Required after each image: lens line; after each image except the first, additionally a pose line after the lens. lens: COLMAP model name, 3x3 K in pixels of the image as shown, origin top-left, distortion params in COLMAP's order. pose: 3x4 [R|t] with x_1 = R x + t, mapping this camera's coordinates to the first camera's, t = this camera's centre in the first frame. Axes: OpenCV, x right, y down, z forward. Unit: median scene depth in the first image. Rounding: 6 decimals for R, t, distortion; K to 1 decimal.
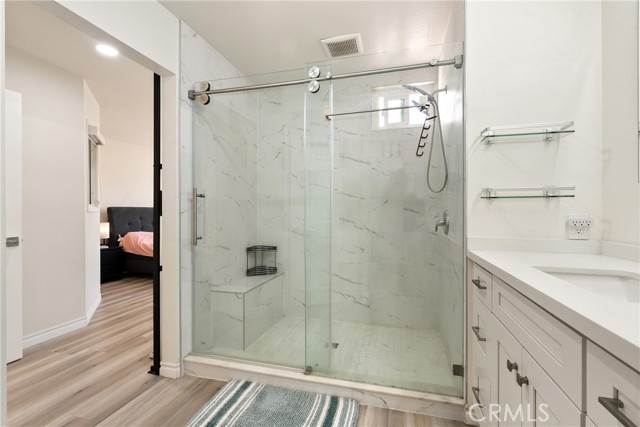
lens RADIAL K [[293.4, 0, 319.1], [0, 293.4, 213.5], [0, 0, 1]] dist [-0.004320, -0.000533]
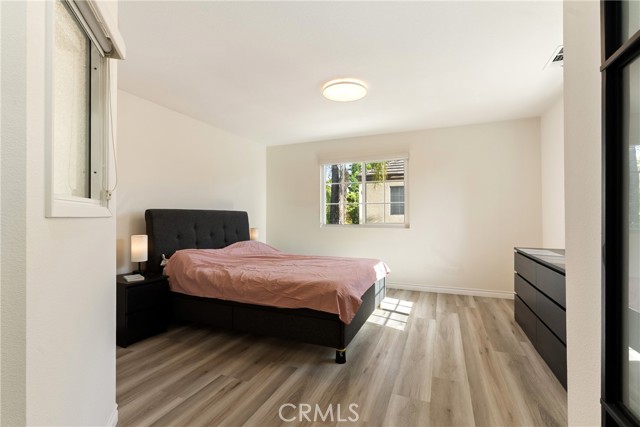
lens RADIAL K [[293.4, 0, 320.1], [0, 293.4, 215.5], [0, 0, 1]] dist [-0.004320, -0.000533]
pose [[0.992289, -0.000565, -0.123947, -0.291922], [-0.000622, 0.999954, -0.009535, -0.003362], [0.123947, 0.009538, 0.992243, 0.448886]]
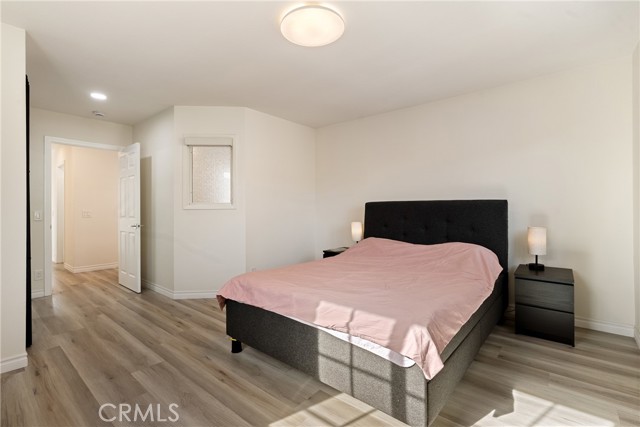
lens RADIAL K [[293.4, 0, 320.0], [0, 293.4, 210.9], [0, 0, 1]] dist [-0.004320, -0.000533]
pose [[-0.412633, 0.009007, -0.910853, 0.075688], [0.005261, 0.999958, 0.007505, -0.007653], [0.910882, -0.001696, -0.412663, 1.272170]]
